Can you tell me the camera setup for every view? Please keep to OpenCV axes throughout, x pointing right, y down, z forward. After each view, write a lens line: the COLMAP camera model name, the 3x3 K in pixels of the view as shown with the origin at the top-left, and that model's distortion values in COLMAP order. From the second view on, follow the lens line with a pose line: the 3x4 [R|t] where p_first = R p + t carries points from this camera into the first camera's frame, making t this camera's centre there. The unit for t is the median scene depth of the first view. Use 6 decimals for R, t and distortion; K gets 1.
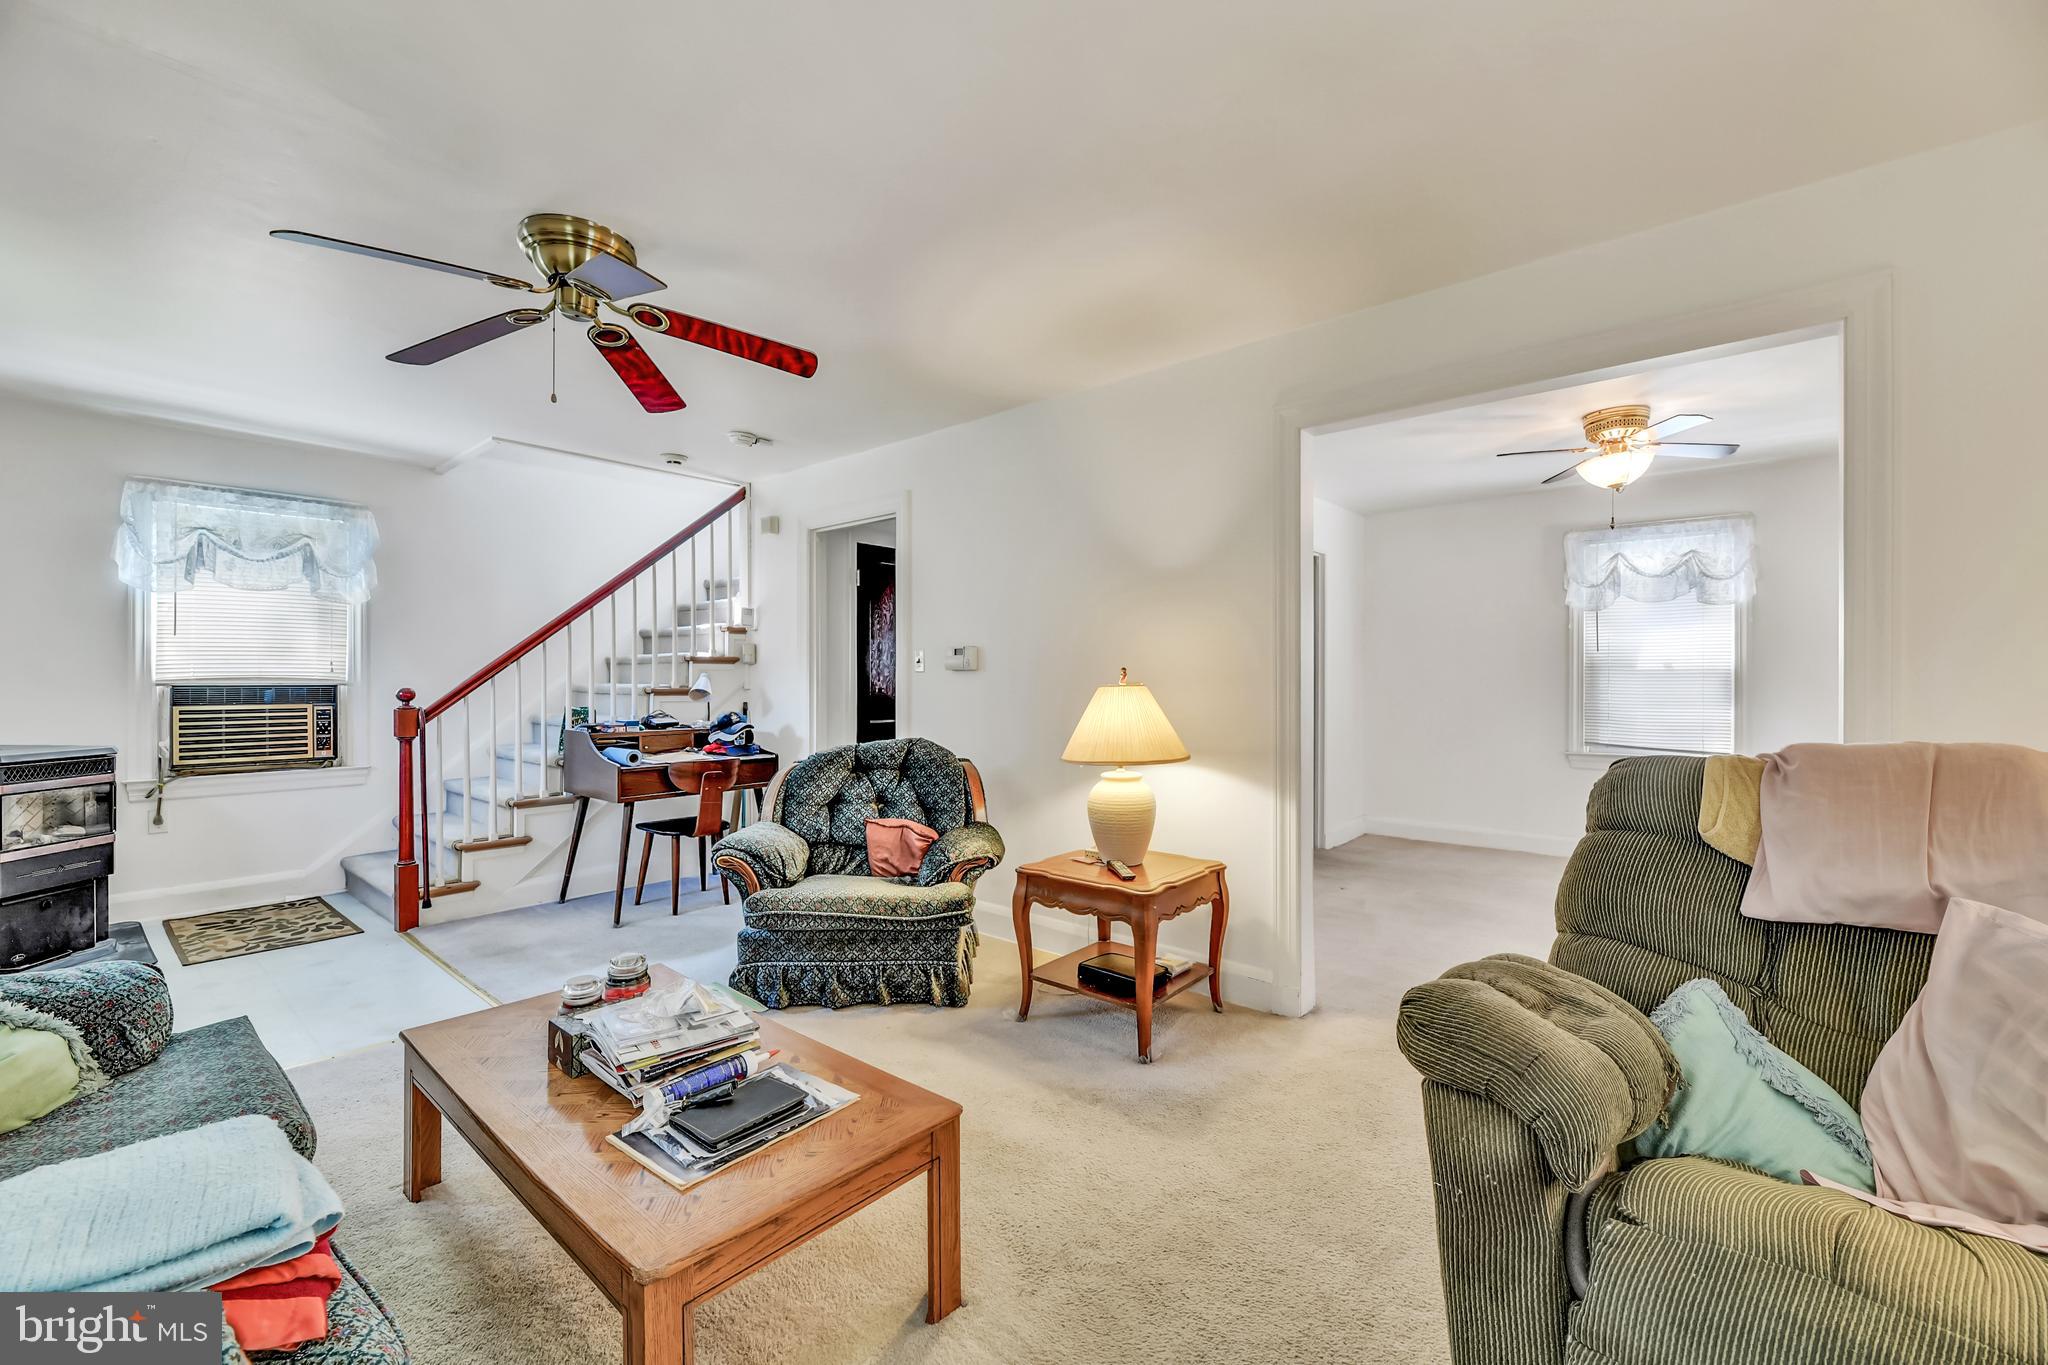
lens RADIAL K [[836.9, 0, 1024.0], [0, 836.9, 682.5], [0, 0, 1]] dist [-0.000854, -0.000644]
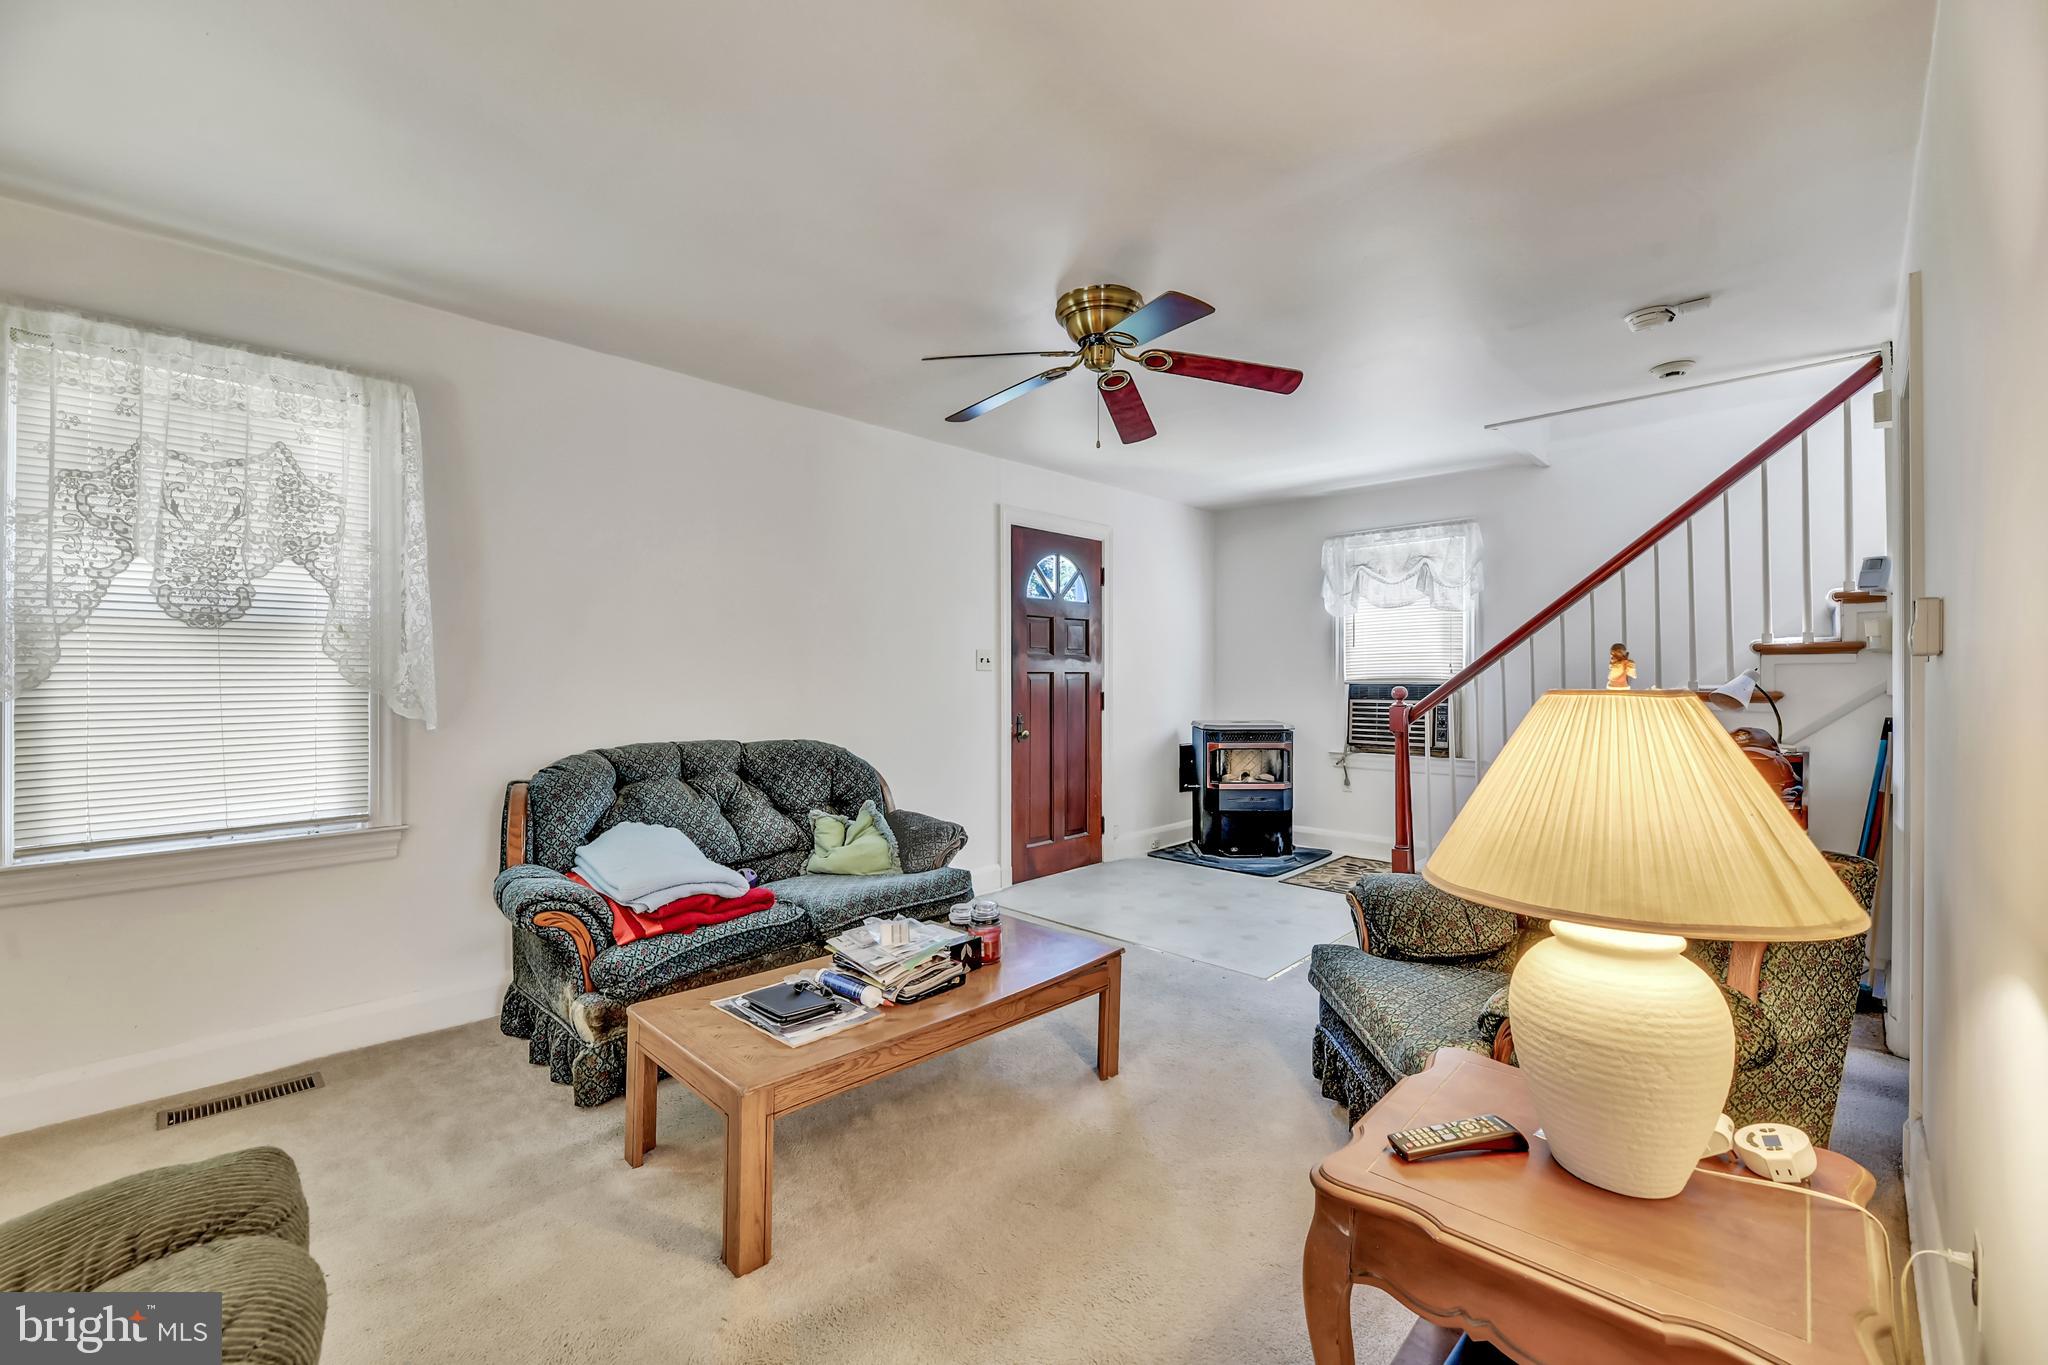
lens RADIAL K [[836.9, 0, 1024.0], [0, 836.9, 682.5], [0, 0, 1]] dist [-0.000854, -0.000644]
pose [[-0.063960, 0.001394, -0.997951, 0.353944], [-0.004670, 0.999988, 0.001696, 0.001031], [0.997942, 0.004769, -0.063953, 0.533750]]
